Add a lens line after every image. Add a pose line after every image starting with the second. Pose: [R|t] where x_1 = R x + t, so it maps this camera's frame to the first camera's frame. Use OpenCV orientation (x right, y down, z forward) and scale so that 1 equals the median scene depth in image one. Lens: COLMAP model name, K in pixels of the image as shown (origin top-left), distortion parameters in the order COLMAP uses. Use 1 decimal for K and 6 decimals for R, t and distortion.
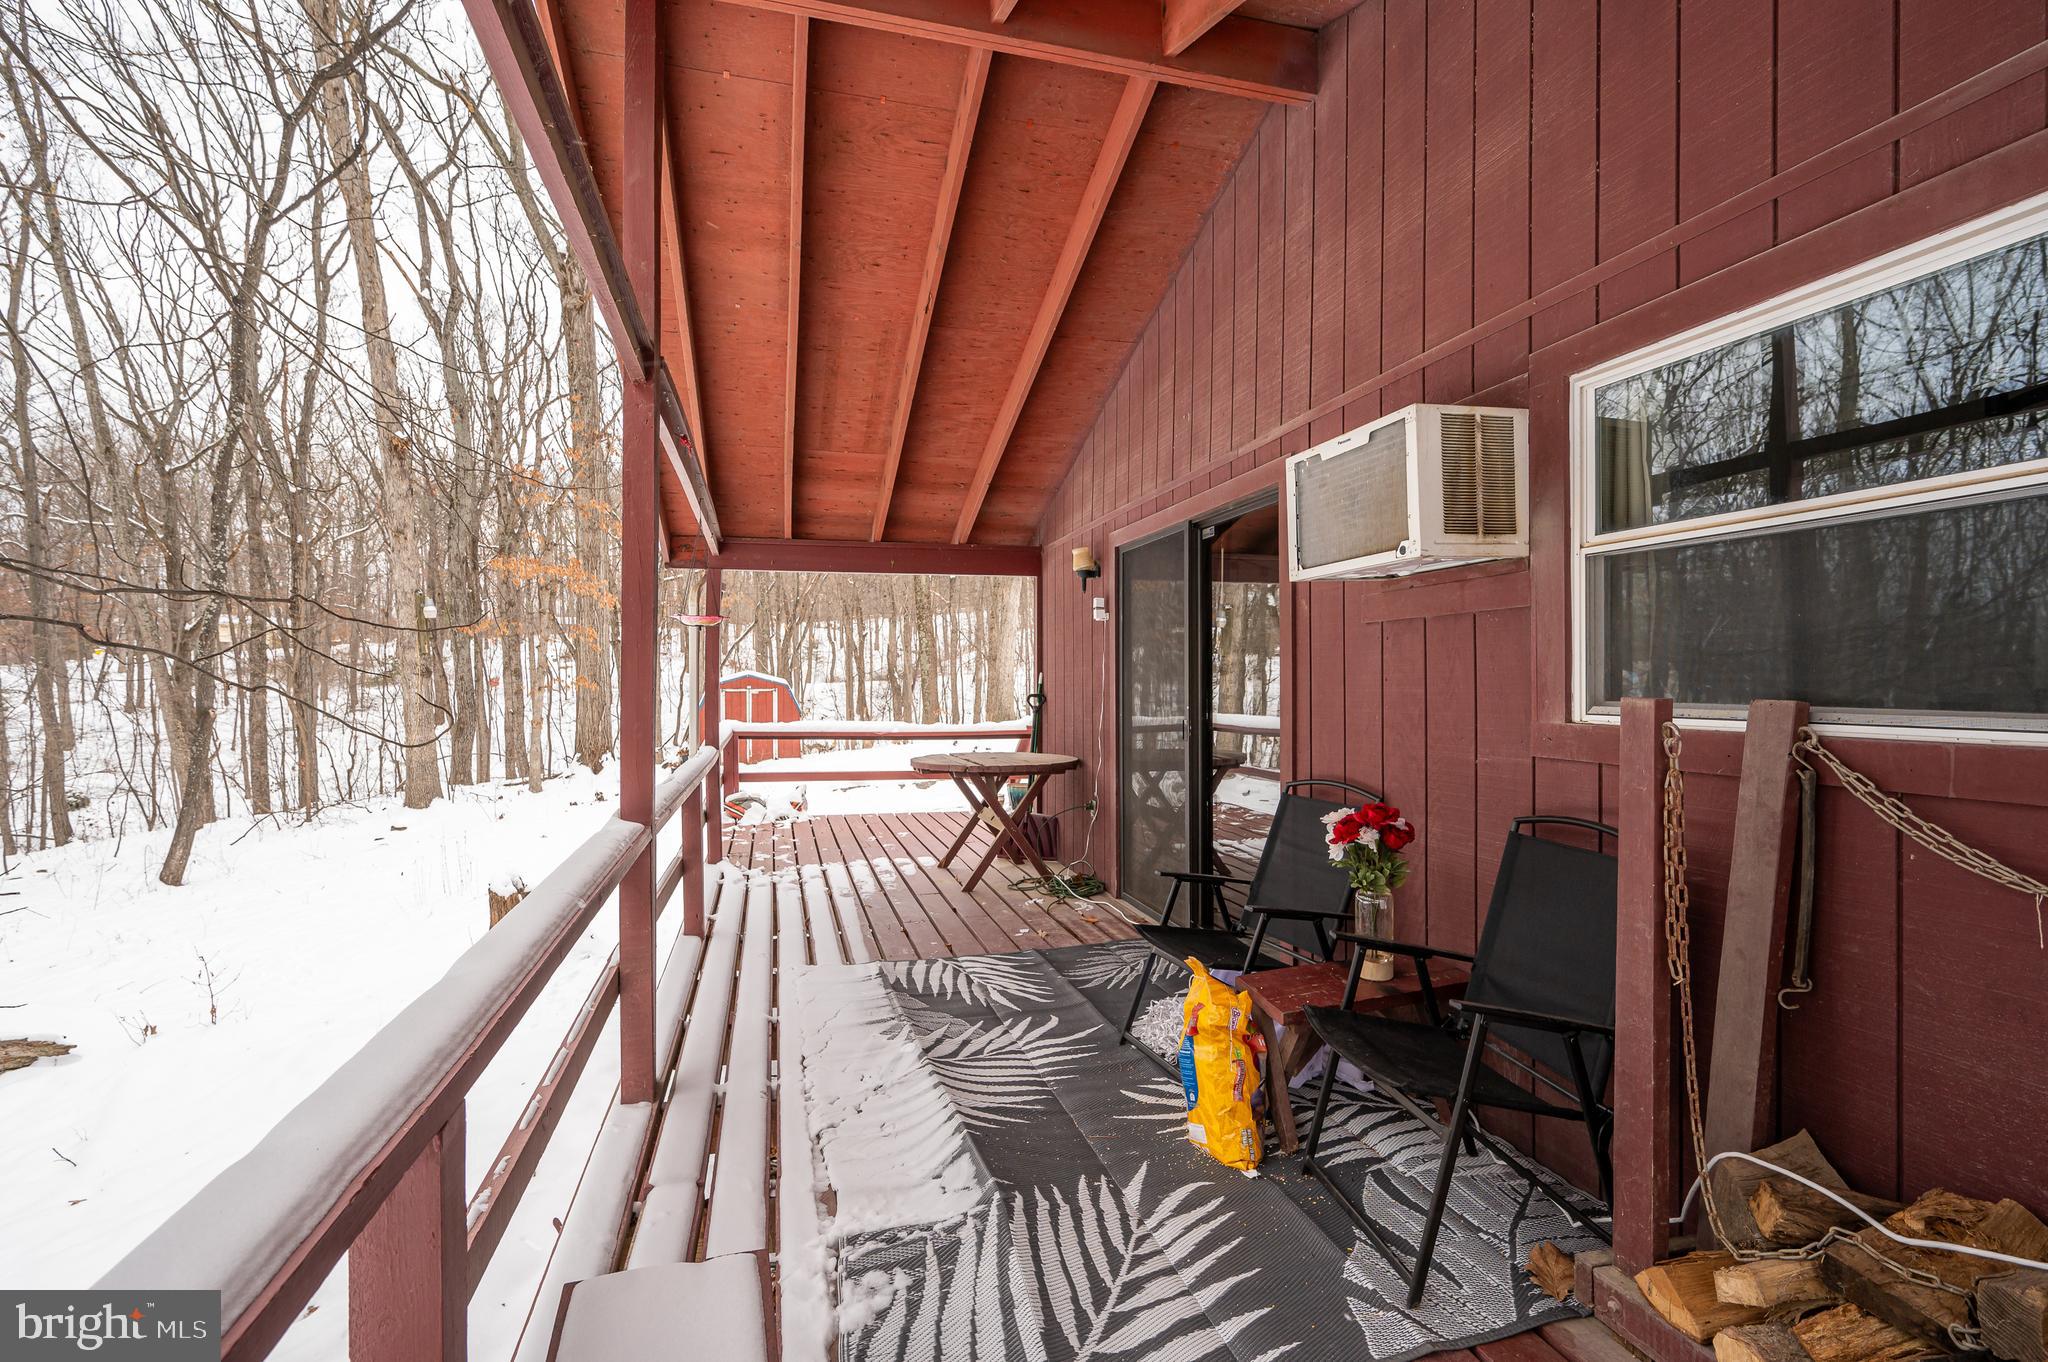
lens RADIAL K [[935.5, 0, 1028.3], [0, 935.5, 684.8], [0, 0, 1]] dist [-0.002425, -0.000081]
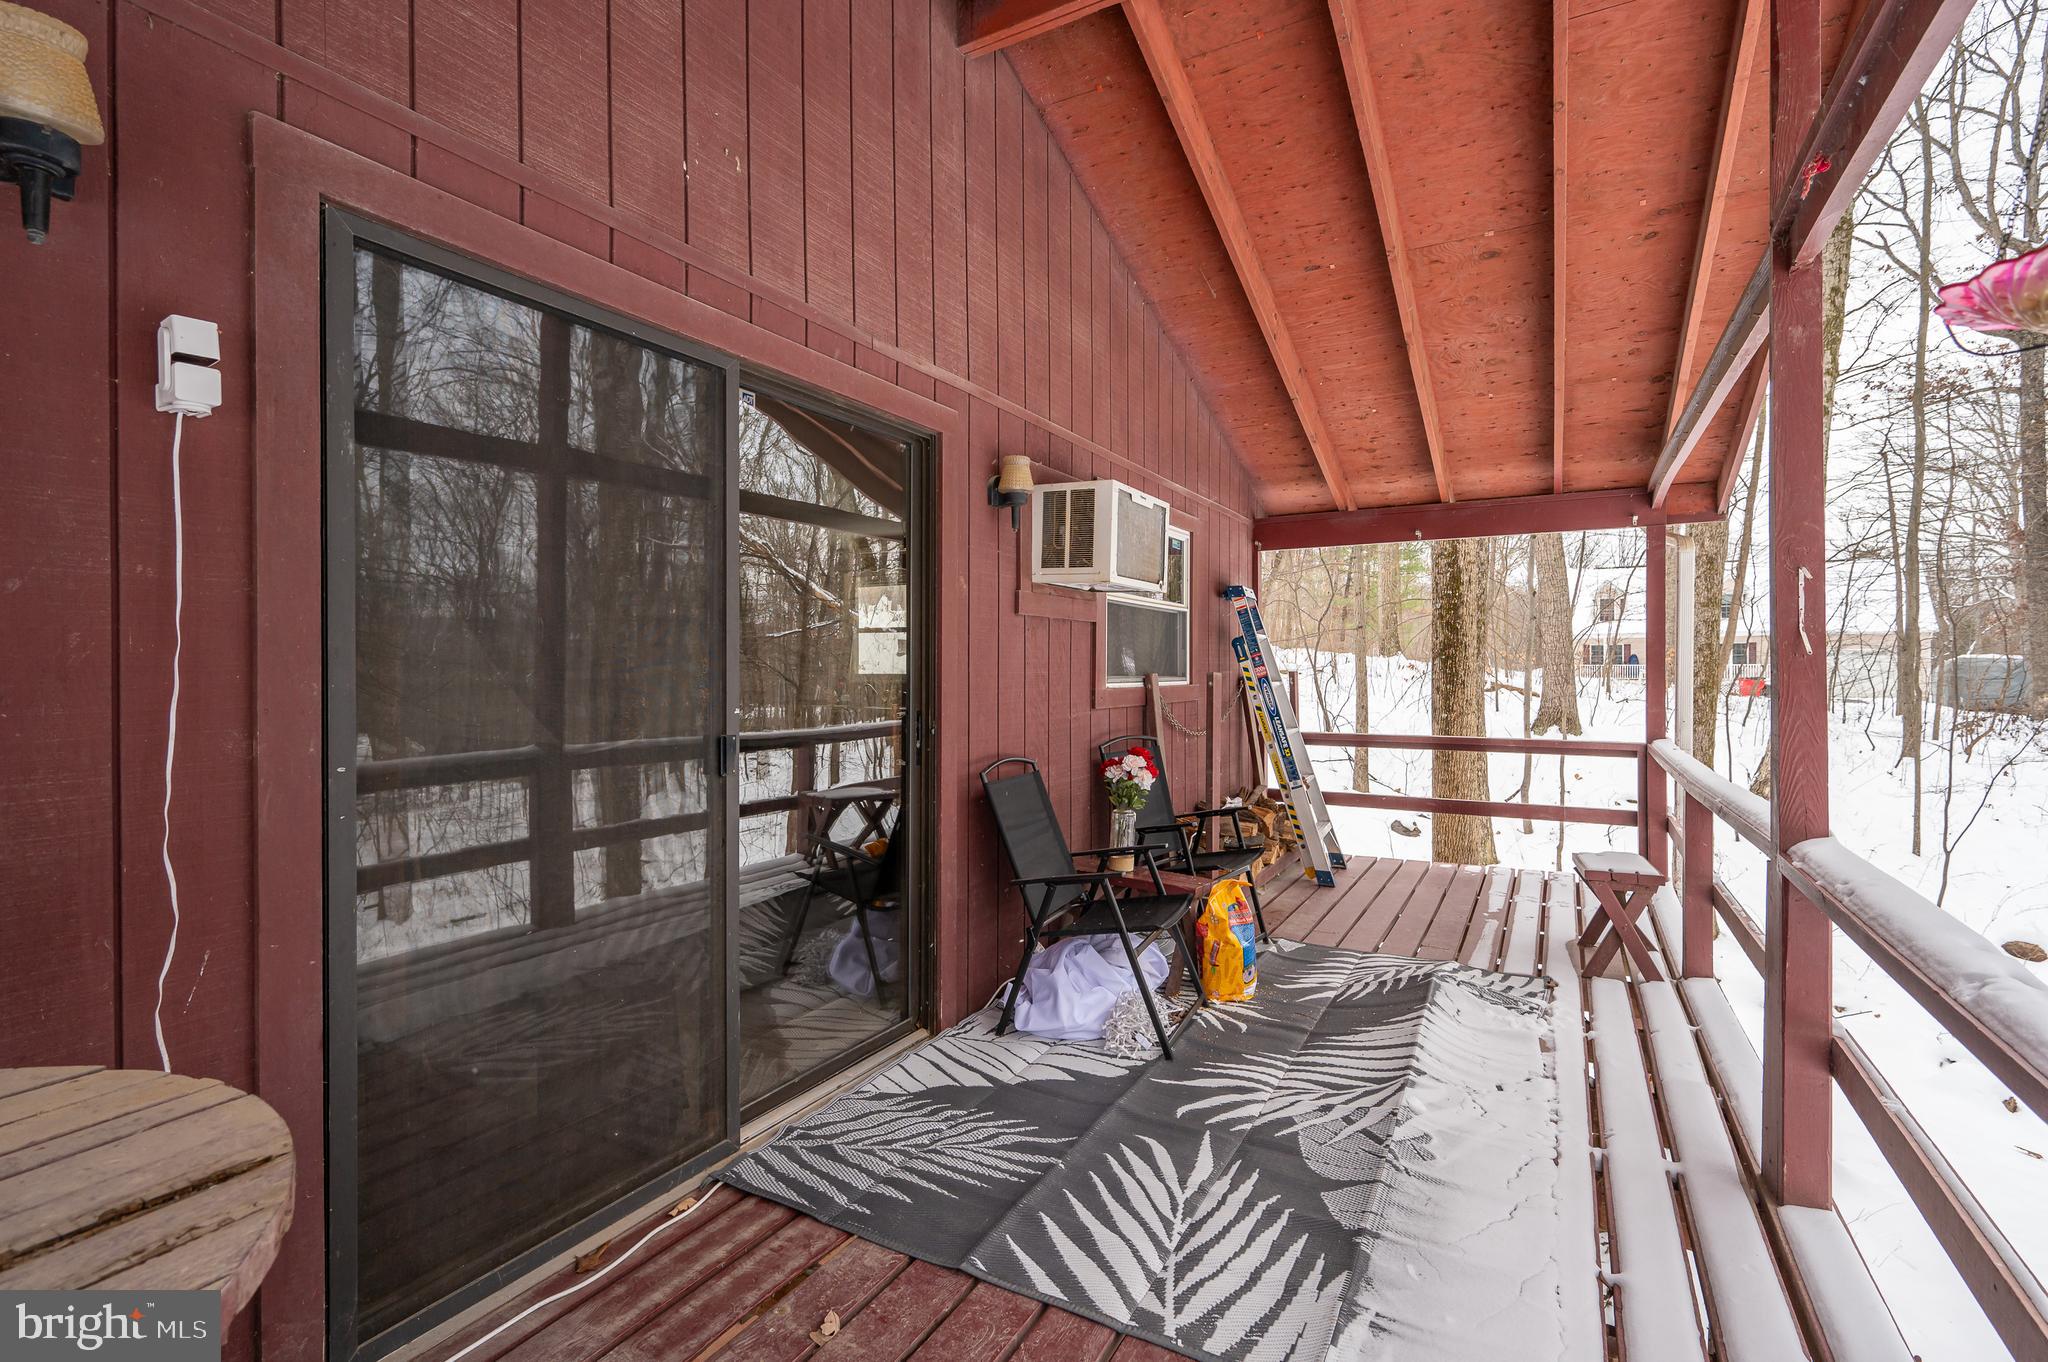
lens RADIAL K [[935.5, 0, 1020.3], [0, 935.5, 684.3], [0, 0, 1]] dist [-0.002425, -0.000081]
pose [[-0.707554, -0.011663, 0.706563, -0.379590], [0.003720, 0.999788, 0.020229, -0.002861], [-0.706650, 0.016942, -0.707361, 1.502813]]
